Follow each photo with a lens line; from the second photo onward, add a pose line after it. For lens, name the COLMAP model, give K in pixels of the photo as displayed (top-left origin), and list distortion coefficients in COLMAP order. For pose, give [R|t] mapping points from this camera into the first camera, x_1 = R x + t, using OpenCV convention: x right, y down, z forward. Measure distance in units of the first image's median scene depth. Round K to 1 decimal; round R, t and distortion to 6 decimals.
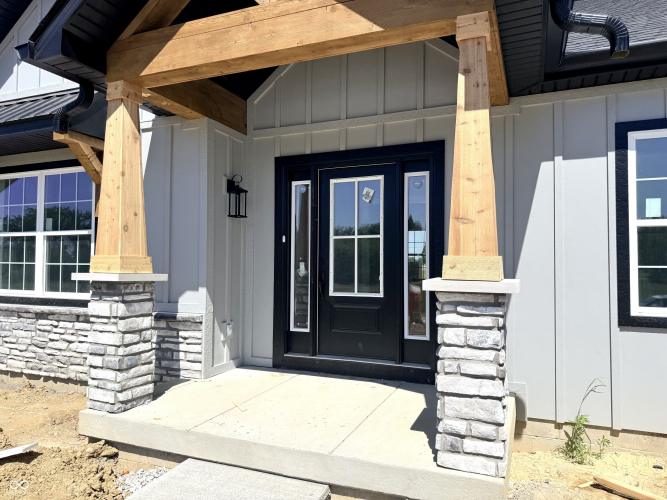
lens RADIAL K [[455.3, 0, 337.5], [0, 455.3, 255.1], [0, 0, 1]] dist [0.029476, -0.005642]
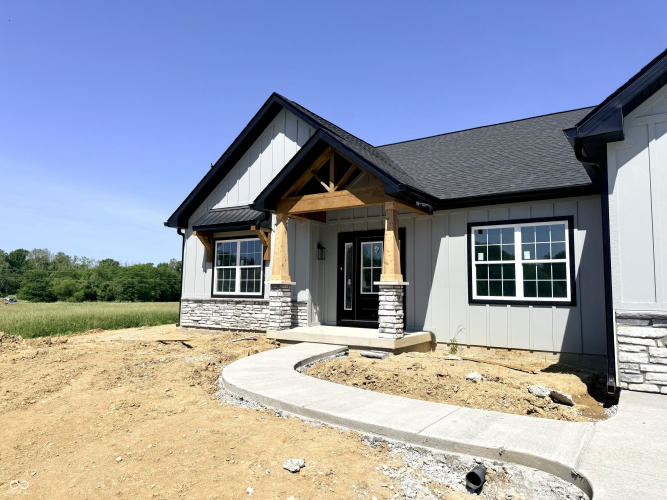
lens RADIAL K [[455.3, 0, 334.0], [0, 455.3, 248.7], [0, 0, 1]] dist [0.029476, -0.005642]
pose [[0.980384, -0.012005, -0.196733, 0.319864], [-0.002510, 0.997302, -0.073366, 0.033814], [0.197083, 0.072420, 0.977708, -1.343437]]
